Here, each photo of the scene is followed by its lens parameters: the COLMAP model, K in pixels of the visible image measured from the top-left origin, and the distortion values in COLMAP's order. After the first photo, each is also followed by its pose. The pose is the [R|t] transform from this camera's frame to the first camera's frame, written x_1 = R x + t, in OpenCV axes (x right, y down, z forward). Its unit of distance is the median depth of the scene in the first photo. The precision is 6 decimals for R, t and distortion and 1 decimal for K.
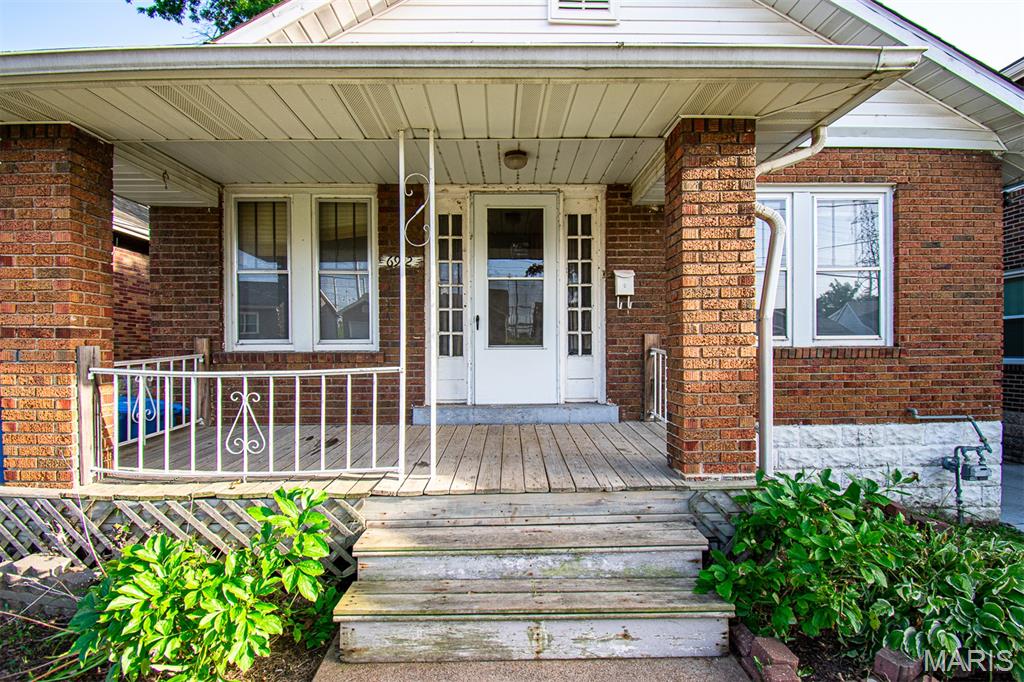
lens RADIAL K [[467.0, 0, 512.0], [0, 467.0, 341.0], [0, 0, 1]] dist [0.013247, -0.021164]
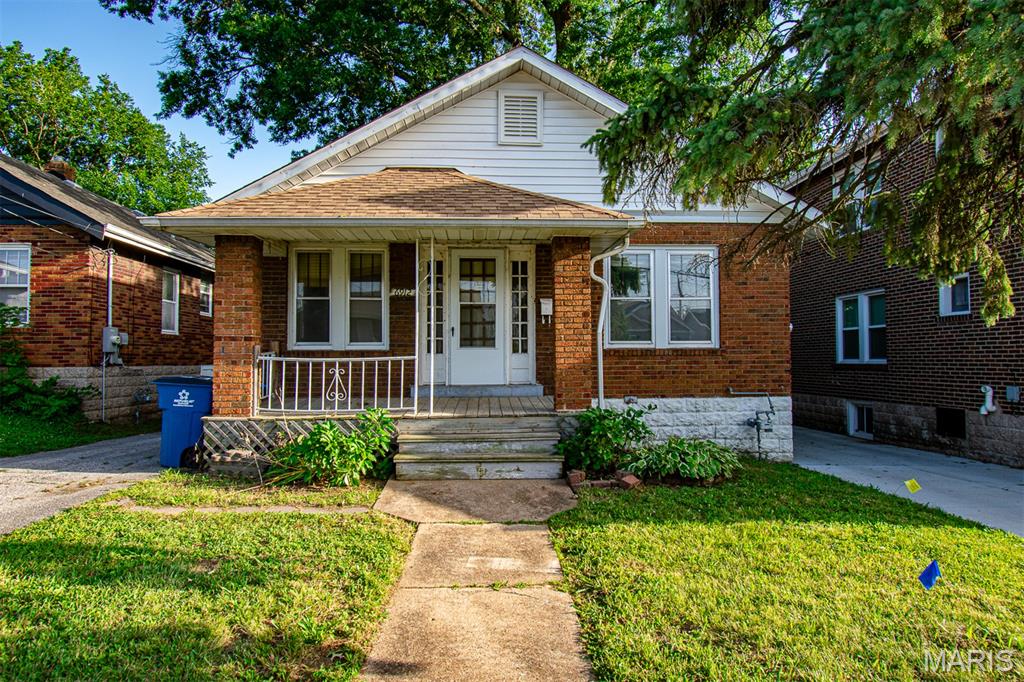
lens RADIAL K [[574.0, 0, 507.8], [0, 574.0, 311.4], [0, 0, 1]] dist [0.003088, -0.000525]
pose [[0.999349, 0.005472, 0.035670, 0.040339], [-0.003435, 0.998373, -0.056925, 0.001244], [-0.035923, 0.056765, 0.997741, -0.913695]]
